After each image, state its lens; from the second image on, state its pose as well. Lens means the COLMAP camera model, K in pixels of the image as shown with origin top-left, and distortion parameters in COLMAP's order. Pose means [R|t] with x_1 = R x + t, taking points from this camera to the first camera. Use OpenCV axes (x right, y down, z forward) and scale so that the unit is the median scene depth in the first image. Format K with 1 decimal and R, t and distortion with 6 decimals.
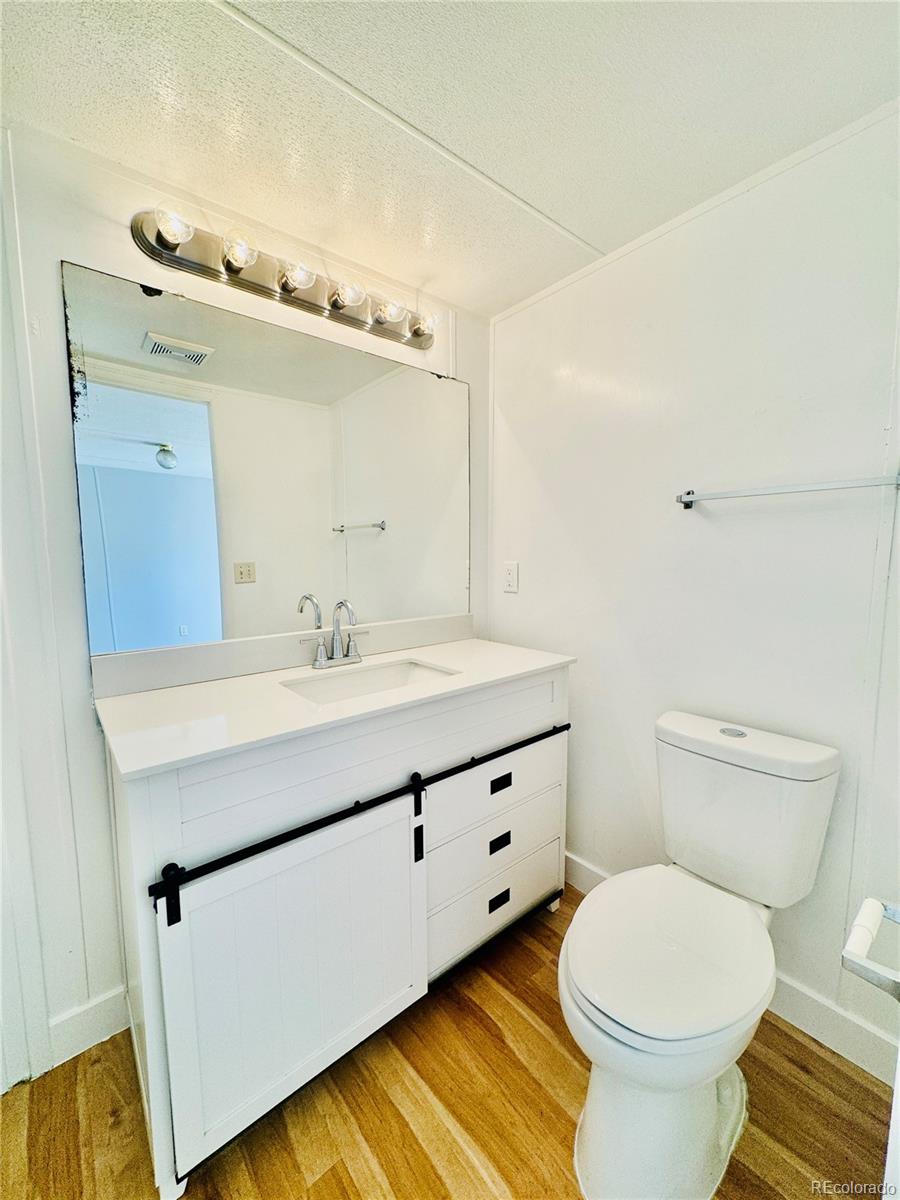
lens RADIAL K [[479.4, 0, 448.3], [0, 479.4, 599.8], [0, 0, 1]] dist [-0.003545, 0.000561]
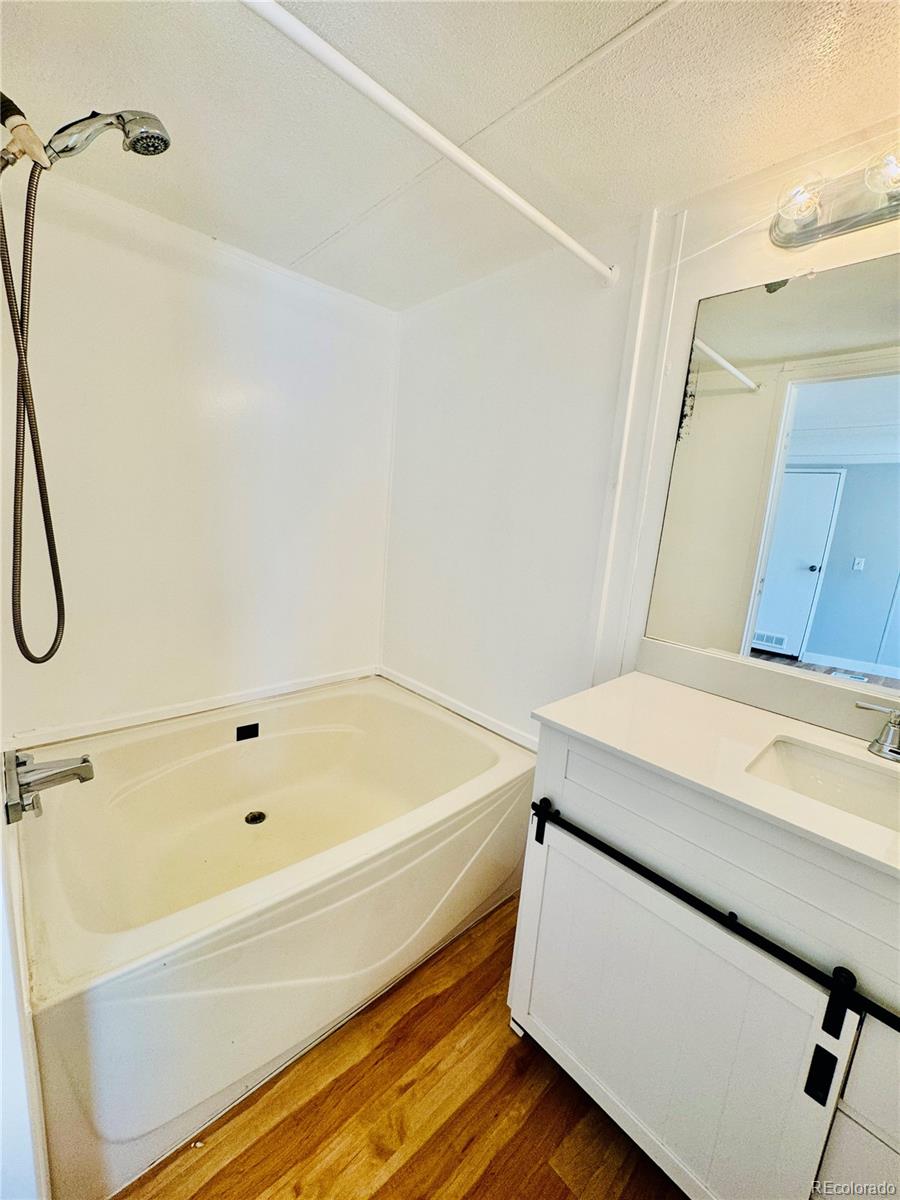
lens RADIAL K [[479.4, 0, 448.1], [0, 479.4, 599.9], [0, 0, 1]] dist [-0.003545, 0.000561]
pose [[0.056094, 0.192537, -0.979685, 0.411919], [-0.179016, 0.967268, 0.179847, -0.105418], [0.982246, 0.165291, 0.088725, 0.405772]]
